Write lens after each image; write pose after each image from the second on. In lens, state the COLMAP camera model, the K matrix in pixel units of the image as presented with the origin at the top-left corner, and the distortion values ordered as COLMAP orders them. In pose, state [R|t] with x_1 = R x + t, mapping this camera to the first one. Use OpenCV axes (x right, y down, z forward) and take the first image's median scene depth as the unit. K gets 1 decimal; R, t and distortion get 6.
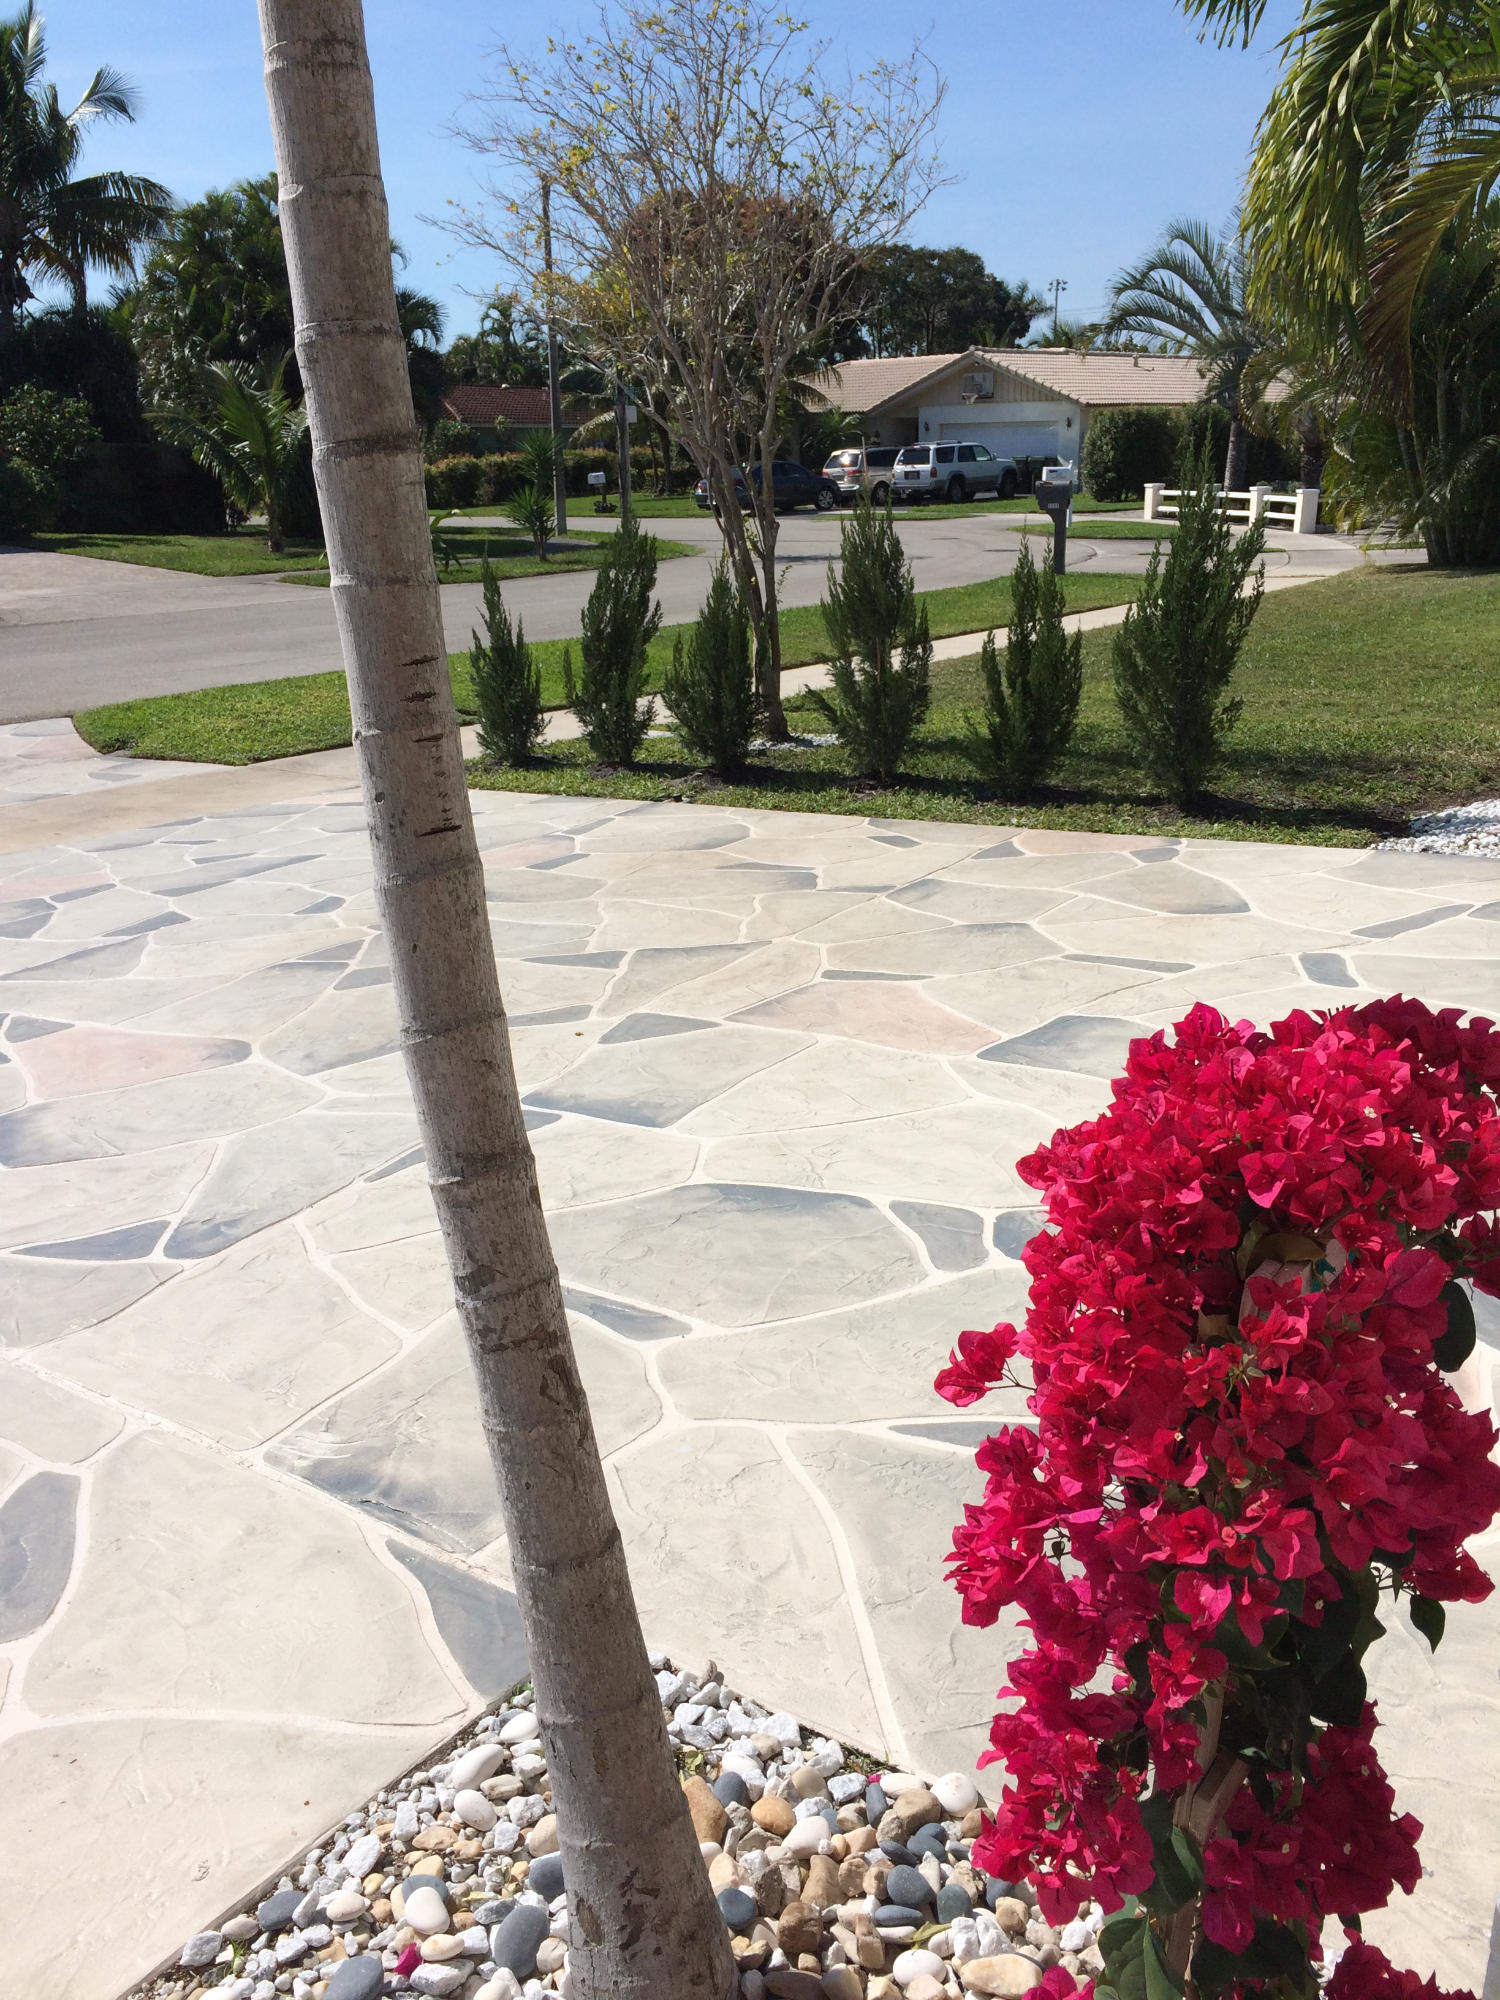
lens RADIAL K [[1690.2, 0, 781.6], [0, 1690.2, 960.1], [0, 0, 1]] dist [0.091642, -0.092324]
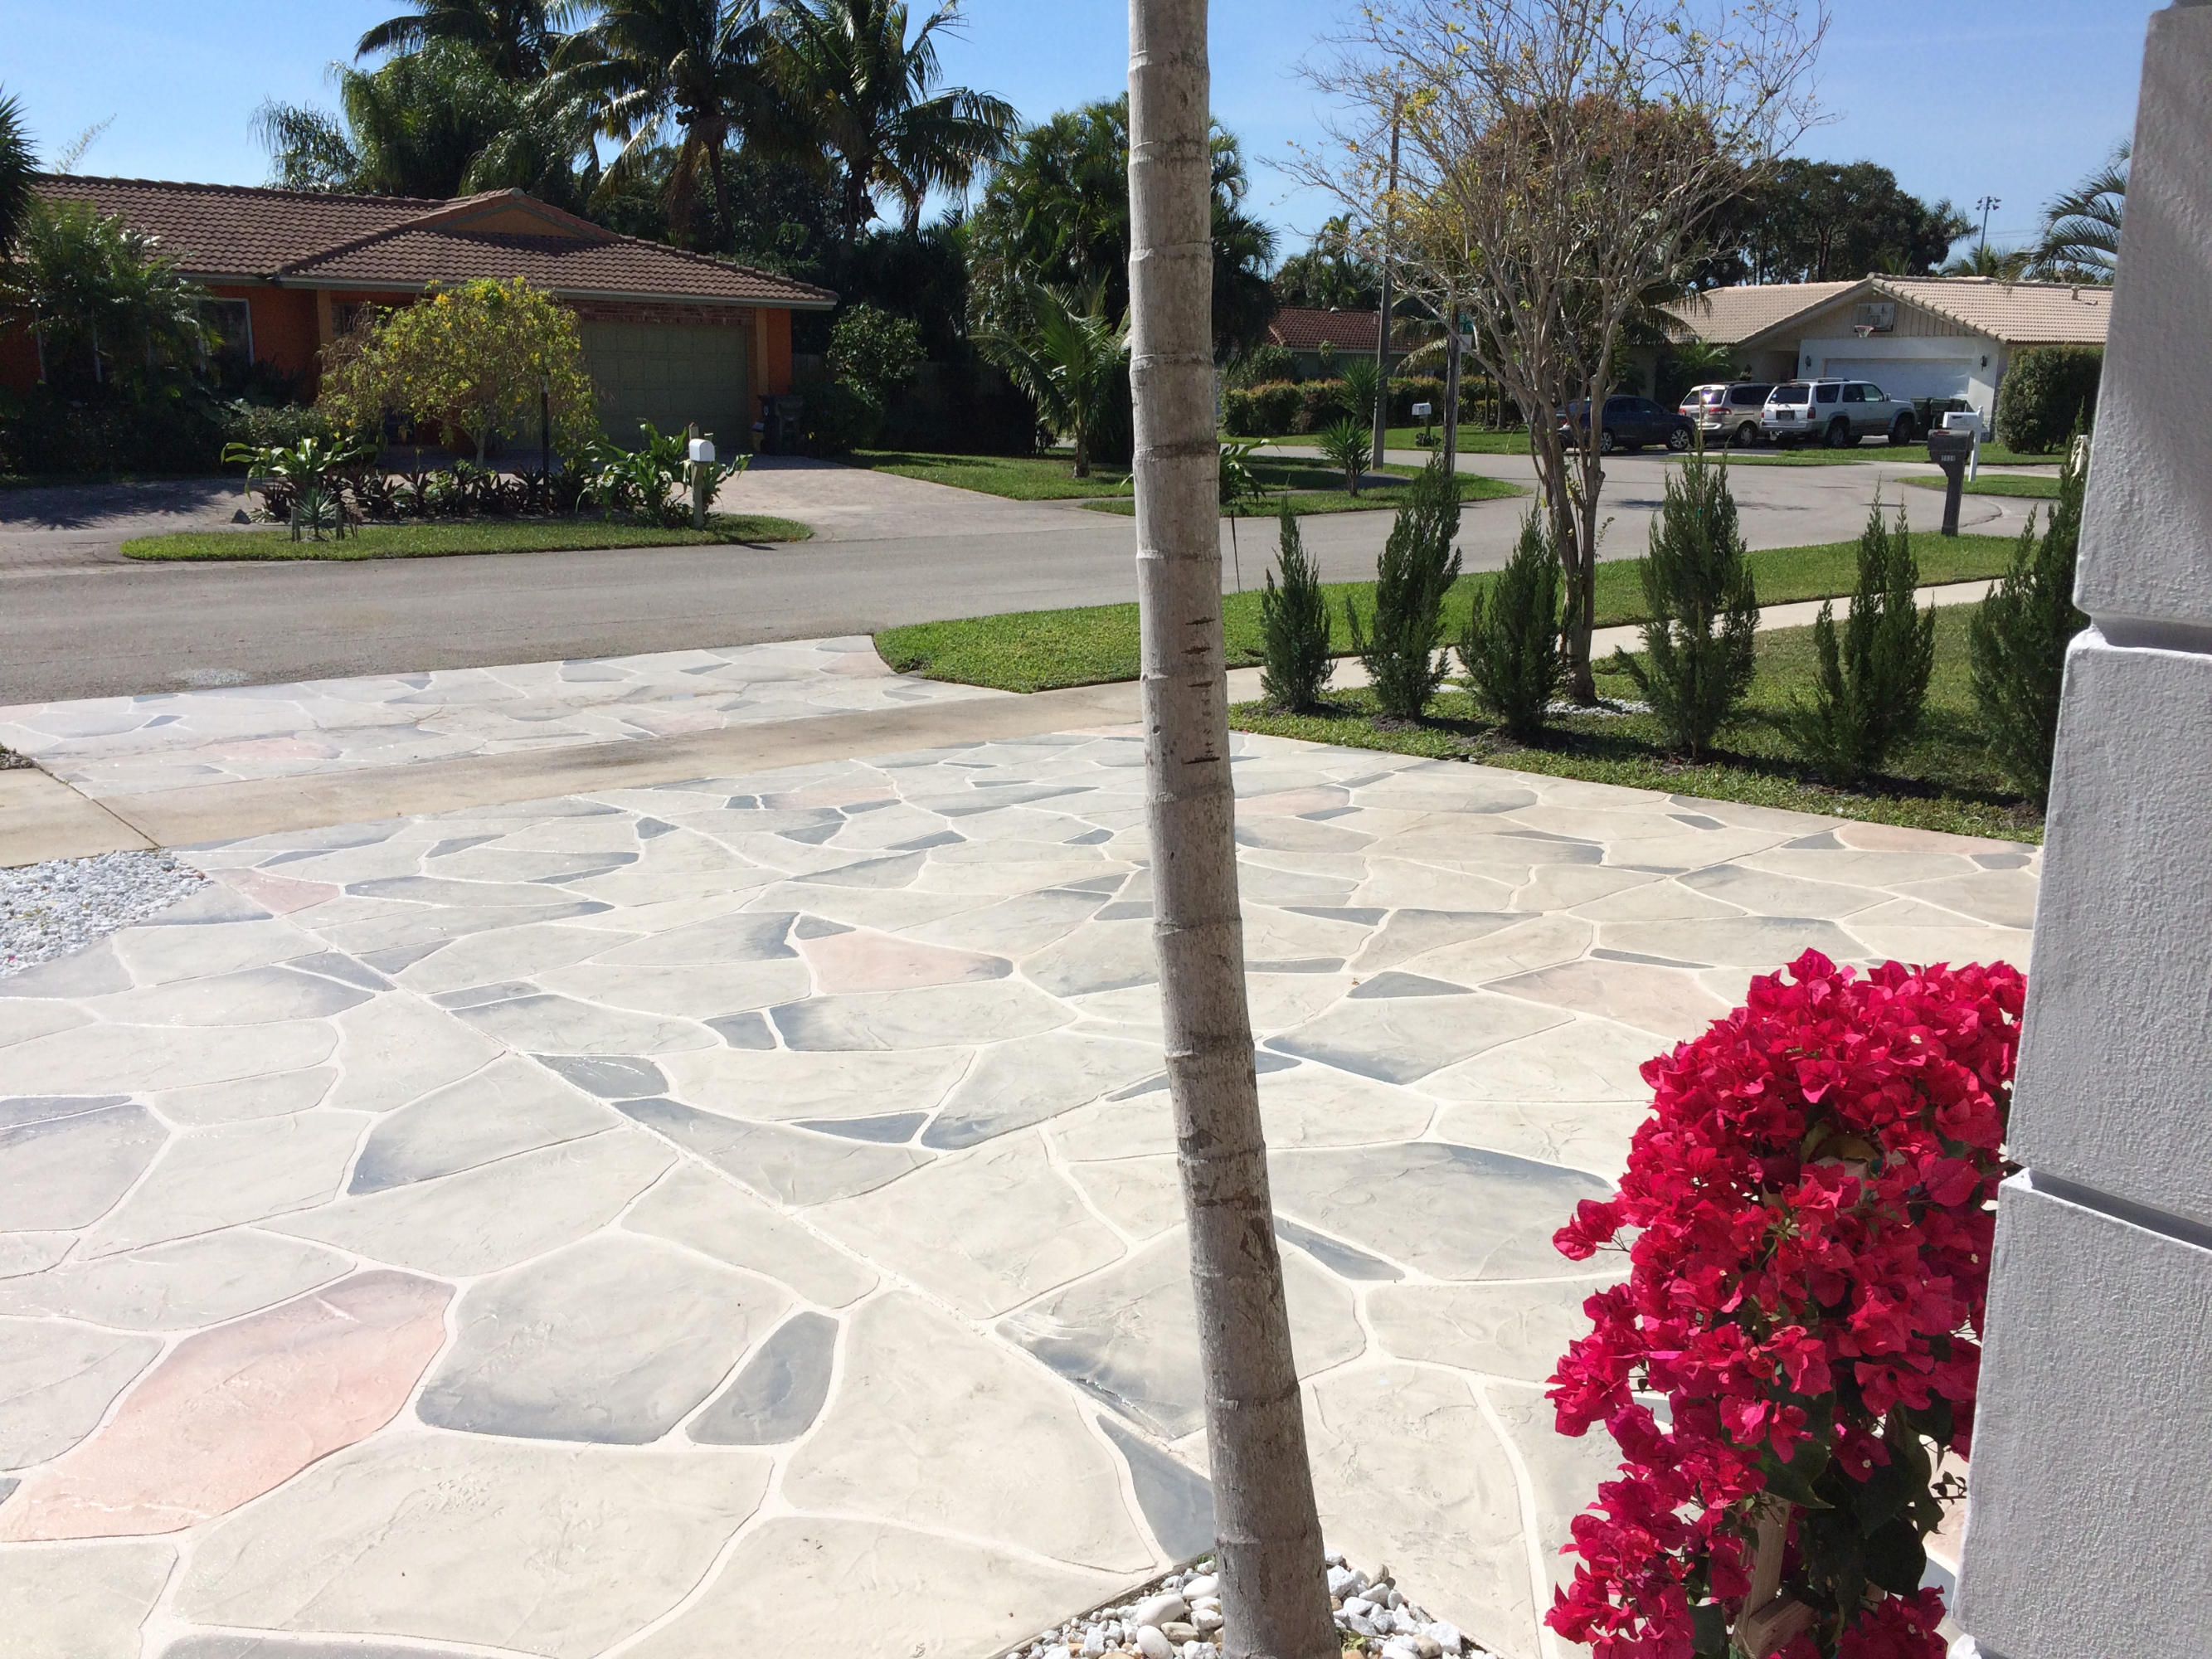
lens RADIAL K [[1935.9, 0, 1116.2], [0, 1935.9, 822.1], [0, 0, 1]] dist [0.078694, -0.110922]
pose [[0.965402, 0.085103, -0.246488, 0.024139], [-0.099661, 0.993902, -0.047179, 0.011560], [0.240970, 0.070112, 0.967997, -0.099809]]
